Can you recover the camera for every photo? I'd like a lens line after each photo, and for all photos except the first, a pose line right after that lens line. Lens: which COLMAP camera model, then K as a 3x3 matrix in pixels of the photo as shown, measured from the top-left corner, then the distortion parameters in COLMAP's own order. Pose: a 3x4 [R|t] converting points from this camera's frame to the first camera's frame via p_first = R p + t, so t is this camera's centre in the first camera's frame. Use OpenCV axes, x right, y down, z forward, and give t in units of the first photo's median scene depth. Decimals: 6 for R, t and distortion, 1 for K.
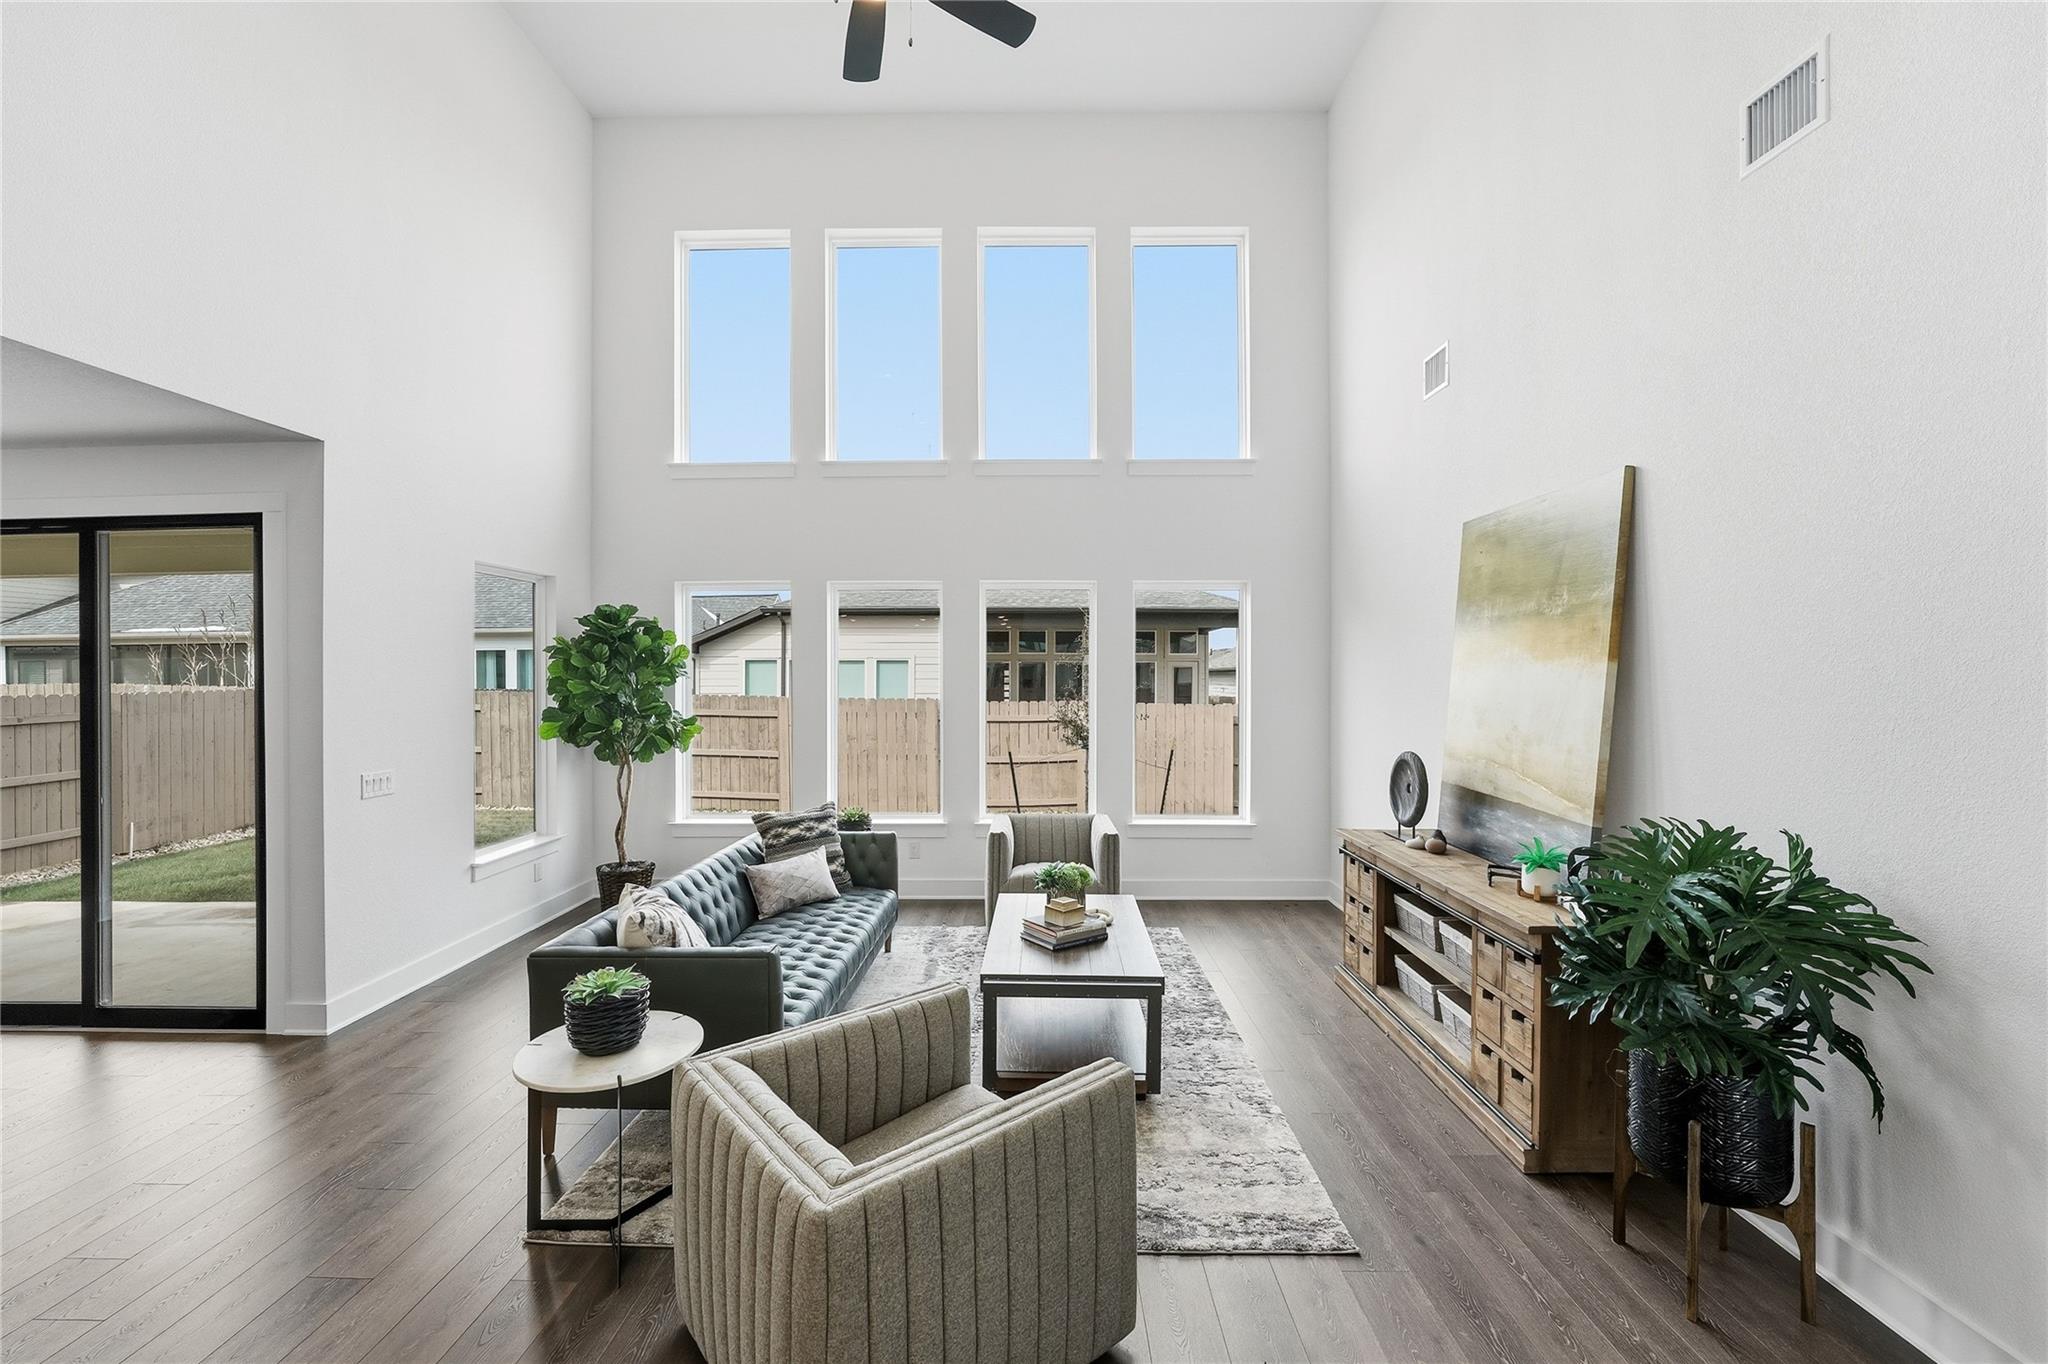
lens RADIAL K [[846.4, 0, 1024.0], [0, 846.4, 682.0], [0, 0, 1]] dist [-0.011369, 0.000076]
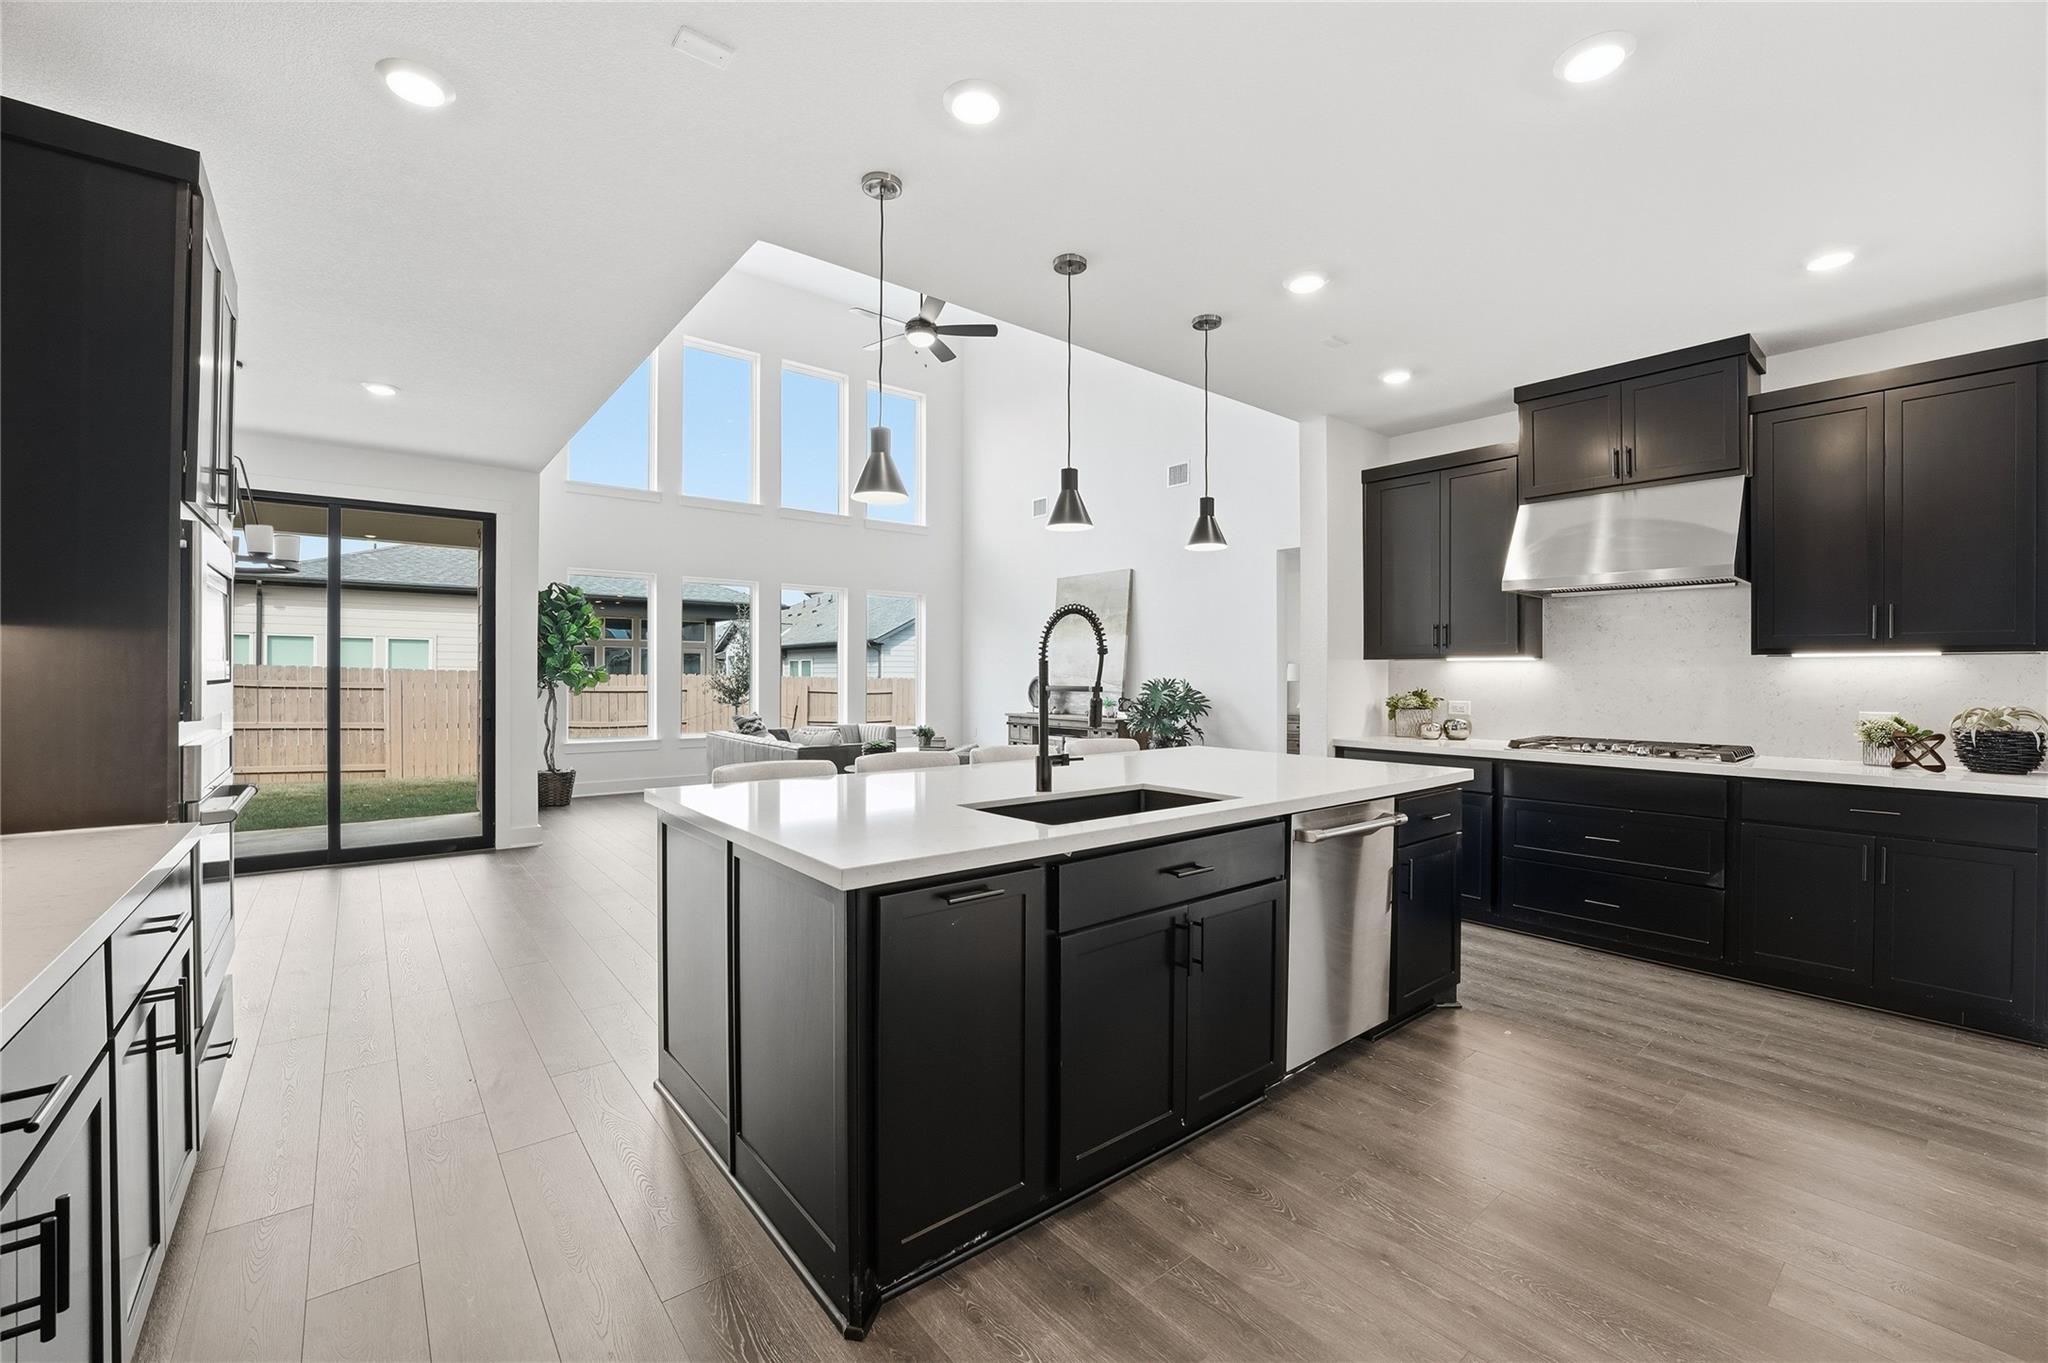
lens RADIAL K [[846.4, 0, 1024.0], [0, 846.4, 681.5], [0, 0, 1]] dist [-0.011369, 0.000076]
pose [[0.769910, -0.000328, 0.638153, -0.278824], [-0.000114, 1.000000, 0.000651, 0.025656], [-0.638153, -0.000574, 0.769910, -0.197482]]
